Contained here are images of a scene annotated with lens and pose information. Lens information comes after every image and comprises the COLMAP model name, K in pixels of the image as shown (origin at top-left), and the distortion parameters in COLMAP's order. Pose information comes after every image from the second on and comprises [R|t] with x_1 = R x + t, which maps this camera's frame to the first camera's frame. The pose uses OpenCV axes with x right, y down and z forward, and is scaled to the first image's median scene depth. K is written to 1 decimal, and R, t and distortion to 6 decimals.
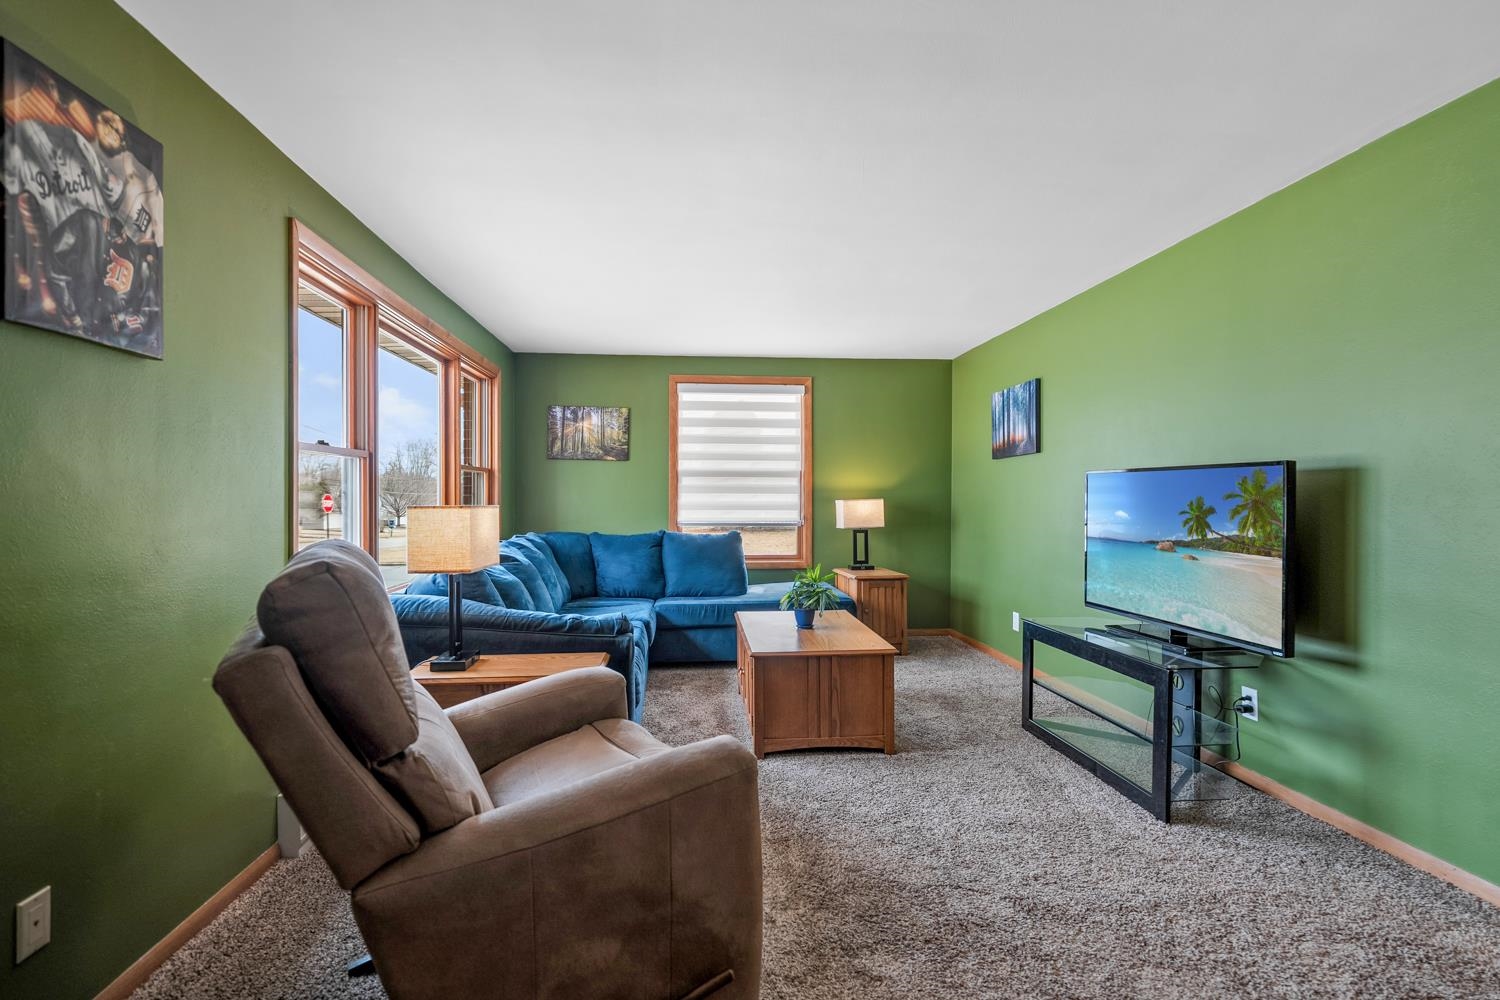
lens RADIAL K [[720.1, 0, 752.0], [0, 720.1, 499.1], [0, 0, 1]] dist [0.001069, 0.000008]
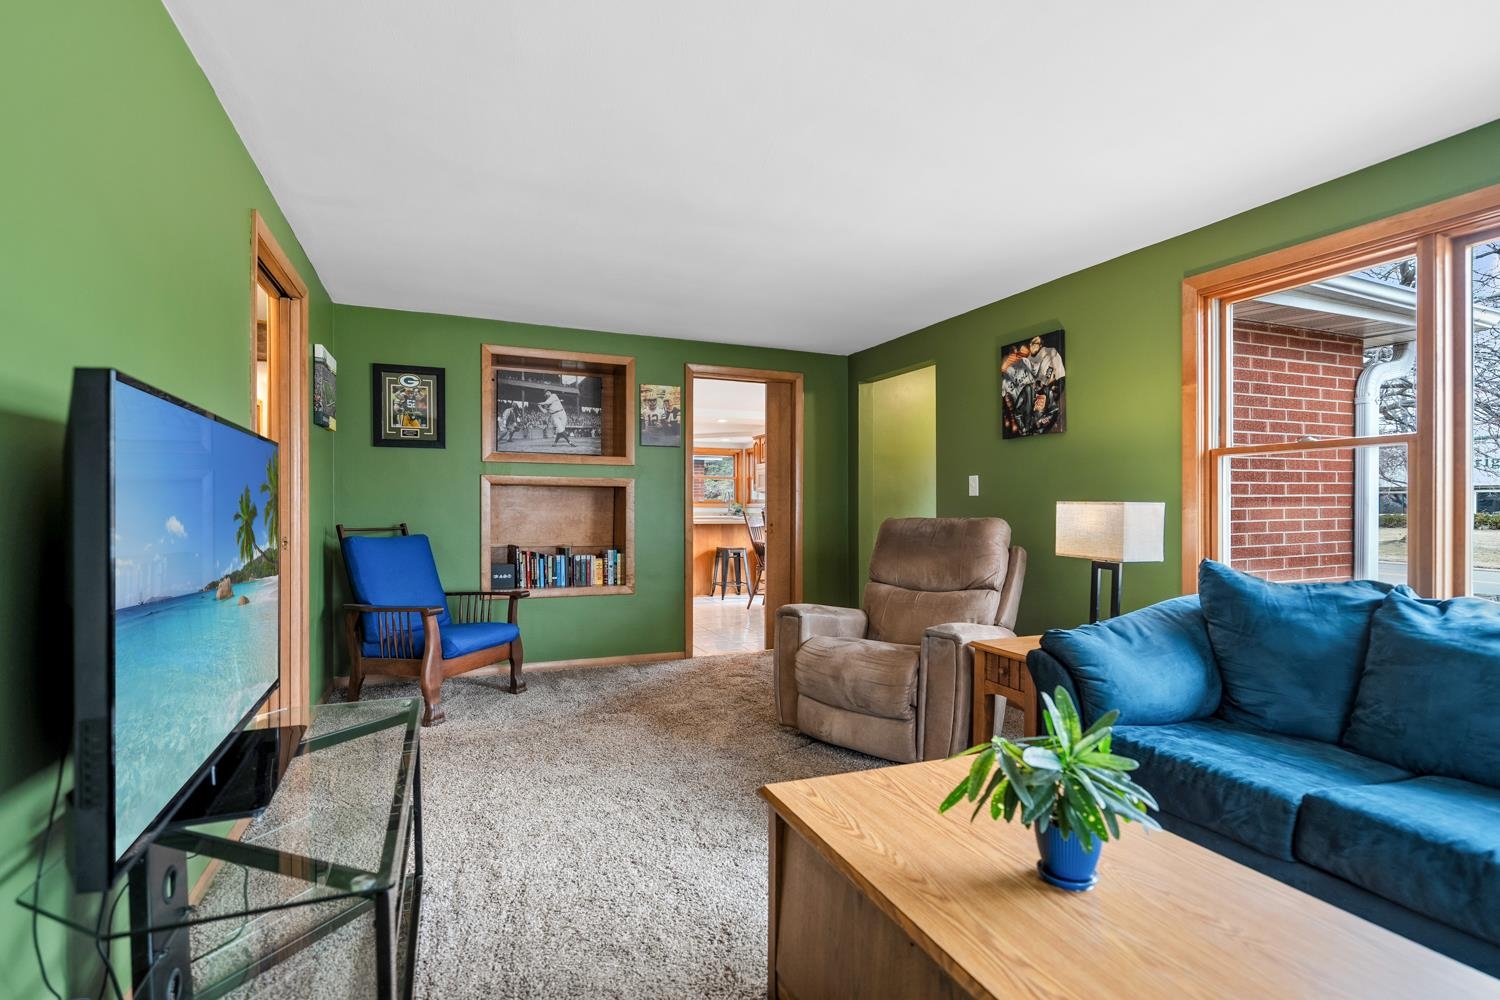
lens RADIAL K [[718.6, 0, 734.7], [0, 718.6, 507.7], [0, 0, 1]] dist [0.002328, 0.000014]
pose [[-0.958287, 0.001690, -0.285803, 0.656600], [0.000044, 0.999983, 0.005768, 0.013309], [0.285808, 0.005515, -0.958271, 2.618183]]
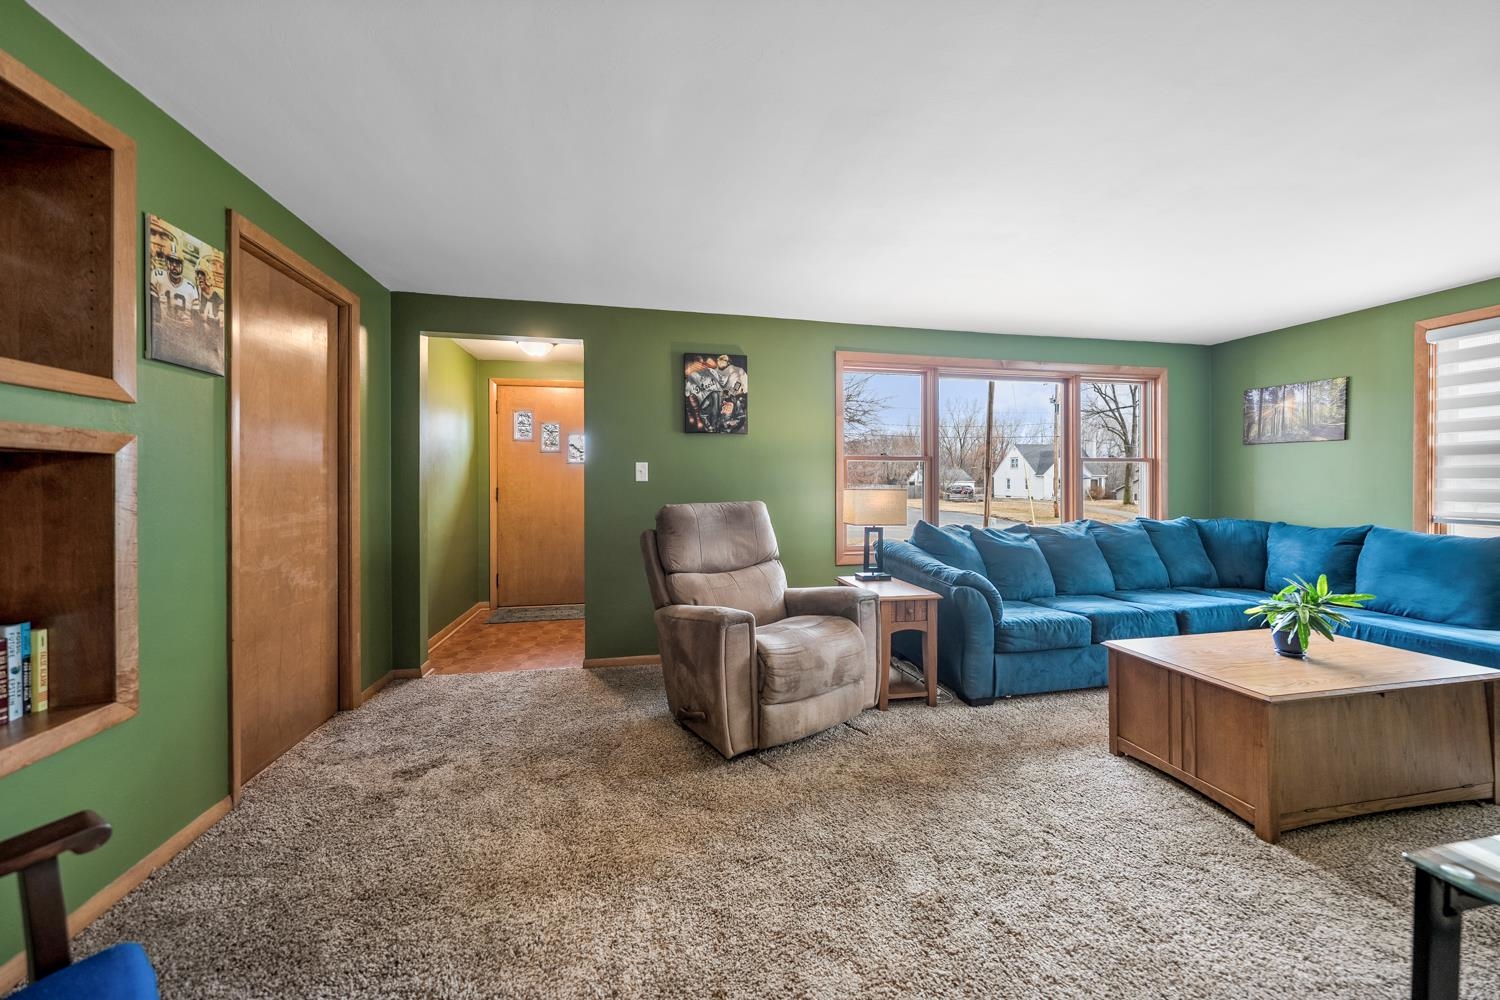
lens RADIAL K [[551.3, 0, 746.5], [0, 551.3, 481.4], [0, 0, 1]] dist [0.001279, -0.000432]
pose [[0.110846, -0.001495, -0.993836, 1.208802], [-0.001548, 0.999997, -0.001677, -0.008974], [0.993836, 0.001724, 0.110844, 0.734043]]
